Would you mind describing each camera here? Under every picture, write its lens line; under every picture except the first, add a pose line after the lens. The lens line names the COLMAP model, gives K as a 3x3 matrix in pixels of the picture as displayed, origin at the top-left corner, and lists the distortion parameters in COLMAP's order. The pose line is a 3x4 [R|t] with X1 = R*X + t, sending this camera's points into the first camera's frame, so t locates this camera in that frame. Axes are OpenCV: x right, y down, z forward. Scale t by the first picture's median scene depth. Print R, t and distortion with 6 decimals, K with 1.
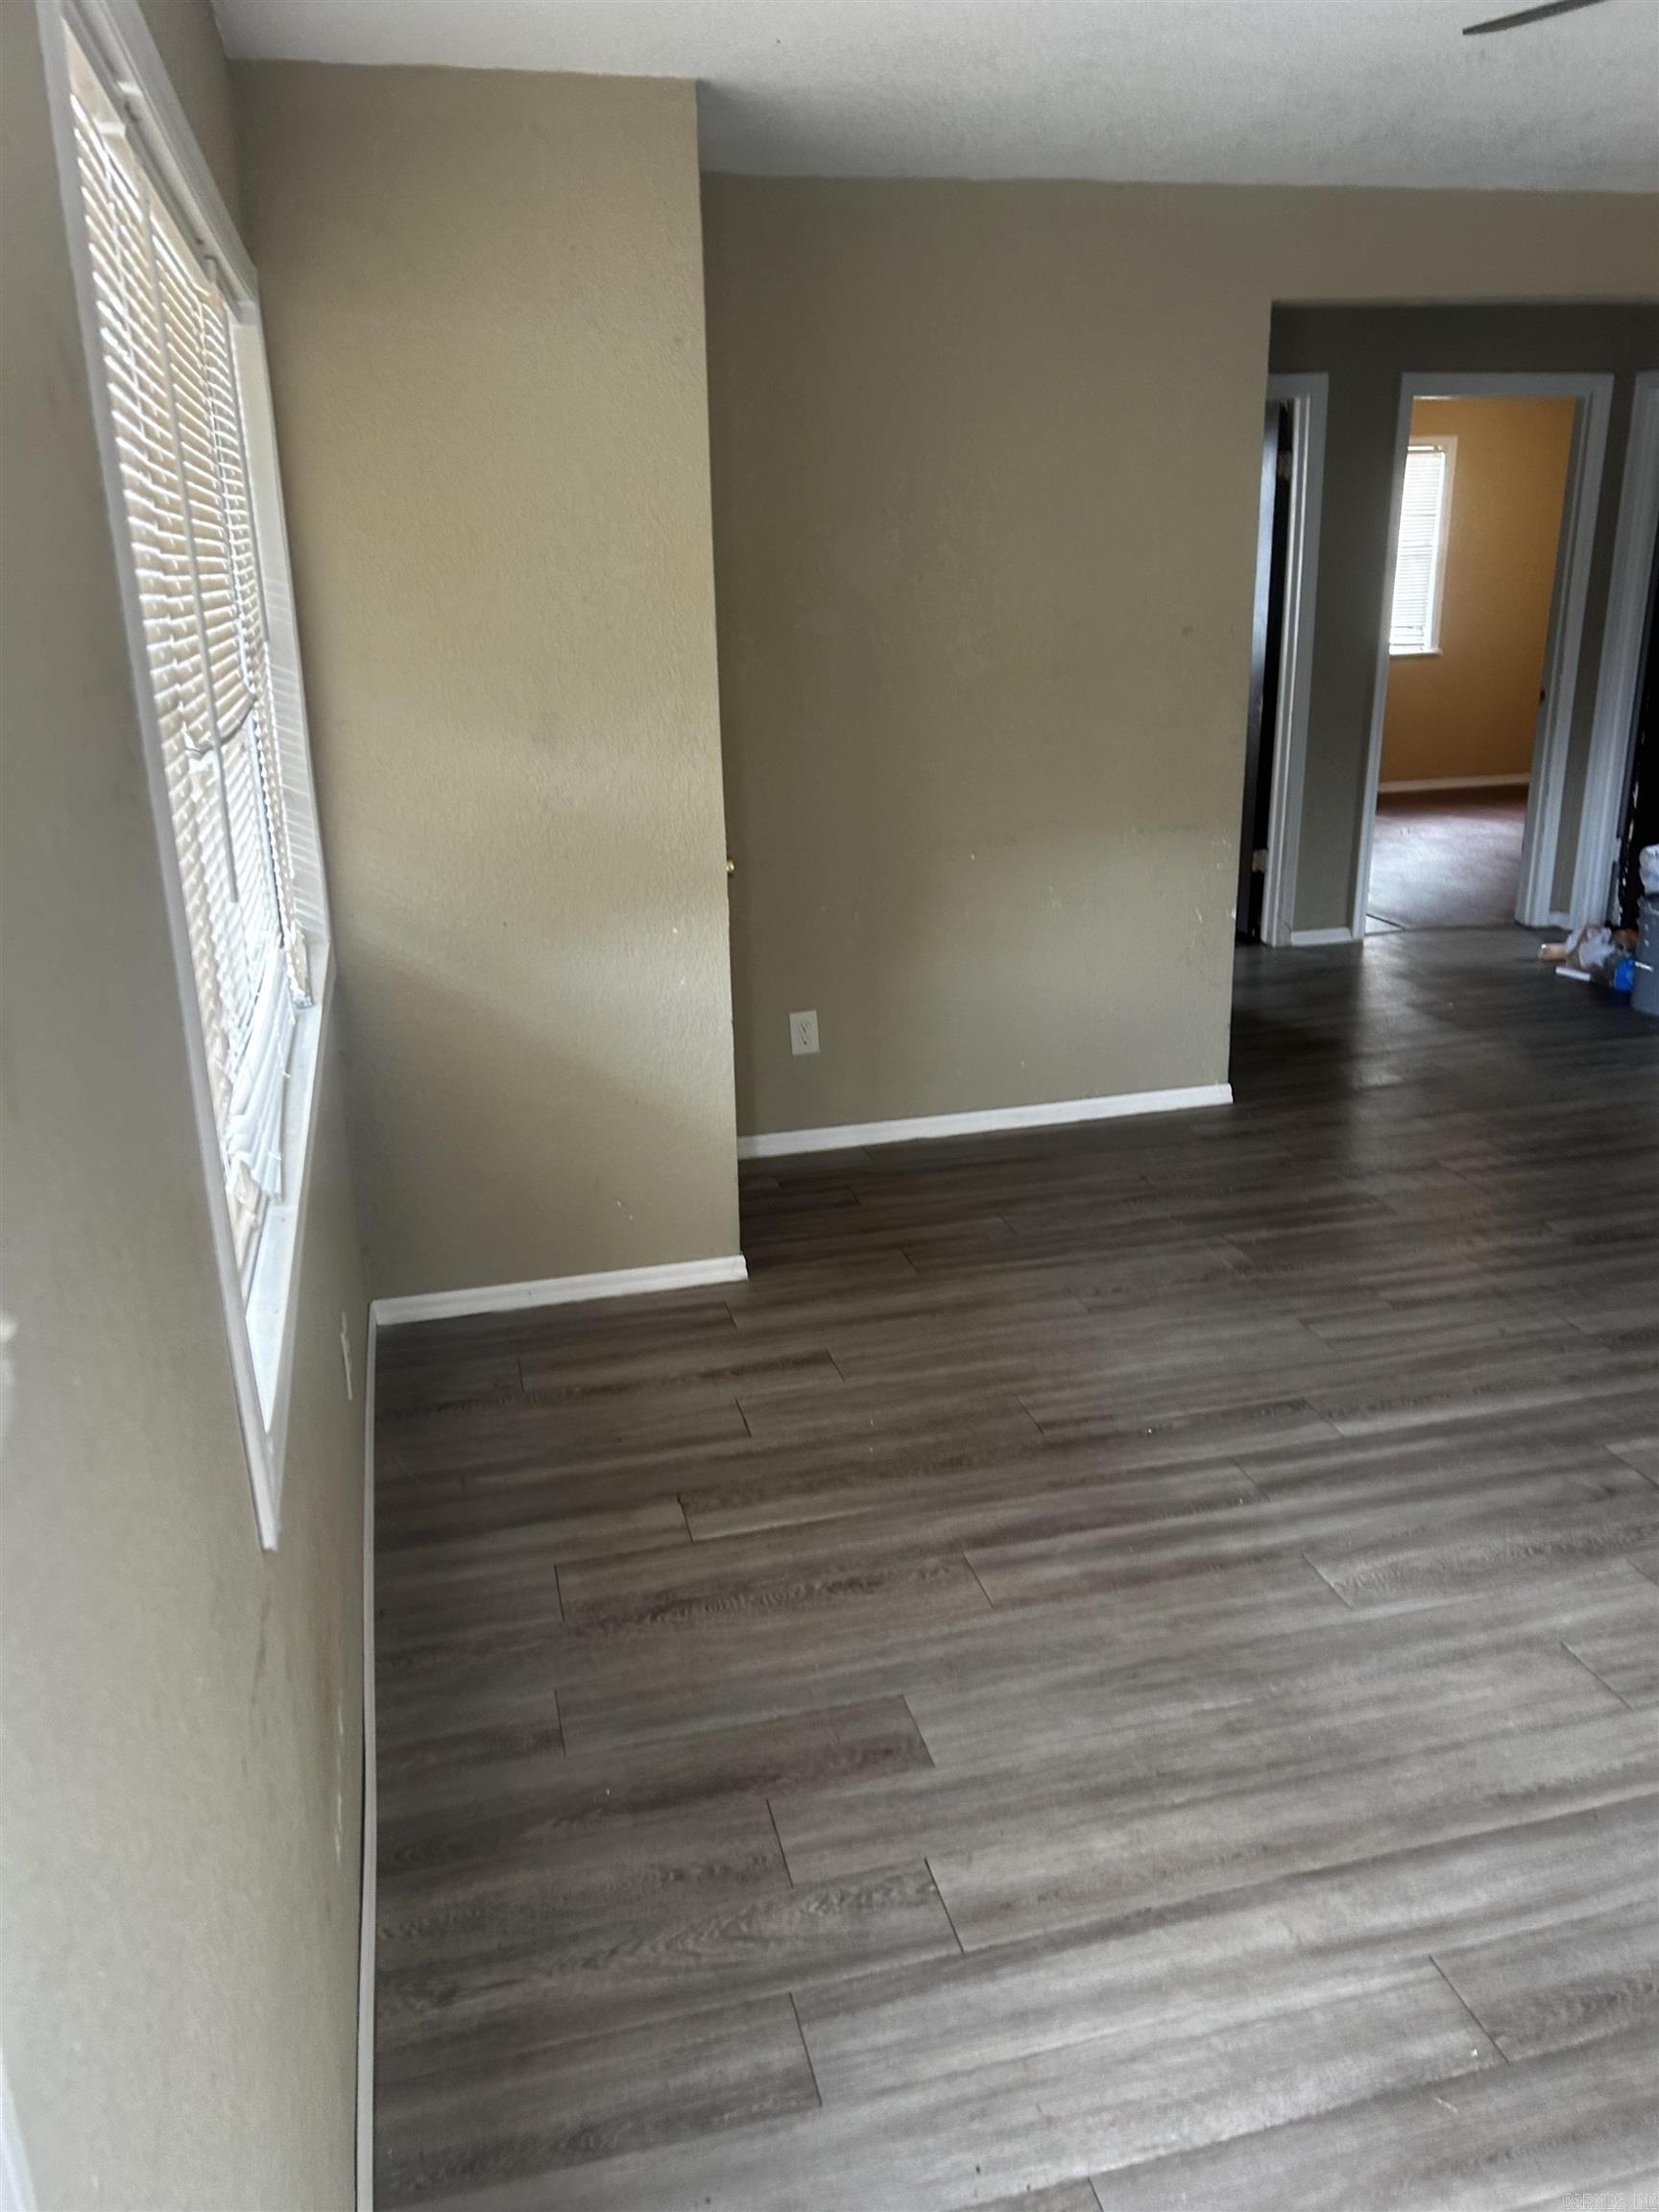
lens RADIAL K [[1667.9, 0, 803.5], [0, 1667.9, 1083.1], [0, 0, 1]] dist [0.062117, -0.068722]
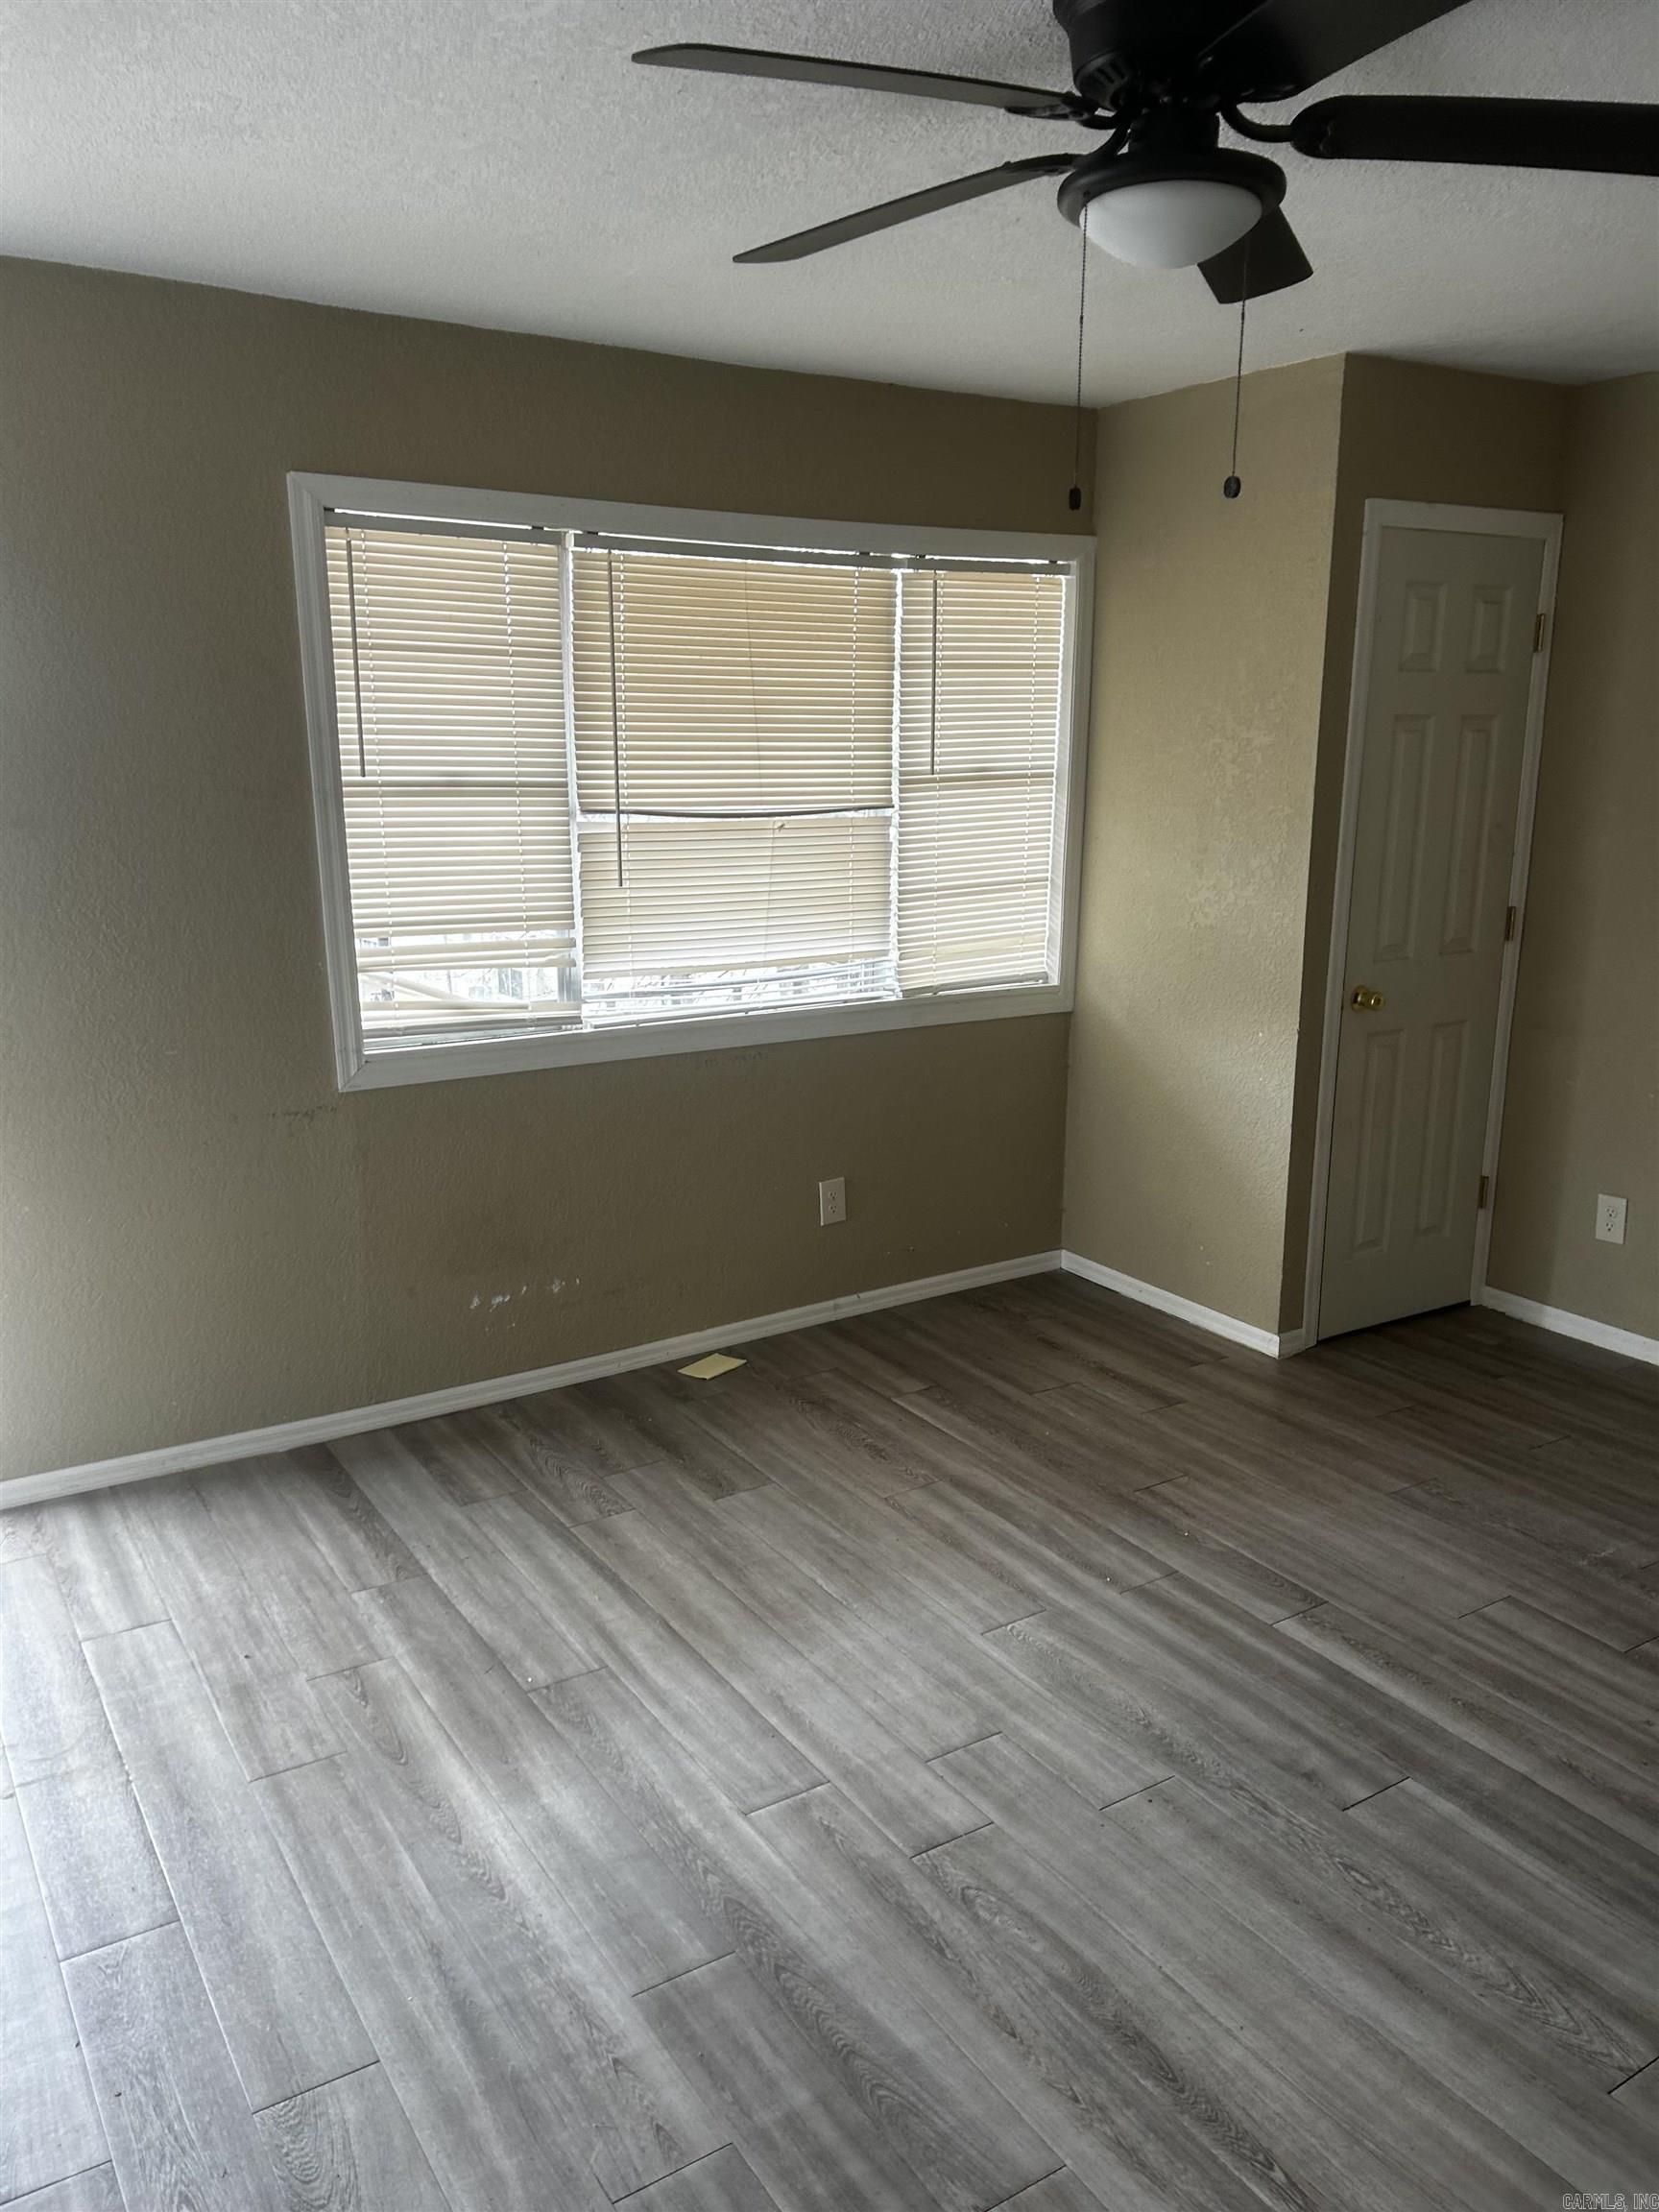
lens RADIAL K [[1667.9, 0, 796.1], [0, 1667.9, 1080.1], [0, 0, 1]] dist [0.062117, -0.068722]
pose [[0.302253, 0.223026, -0.926770, 1.107274], [-0.301362, 0.944735, 0.129064, -0.135803], [0.904336, 0.240283, 0.352760, 0.339777]]
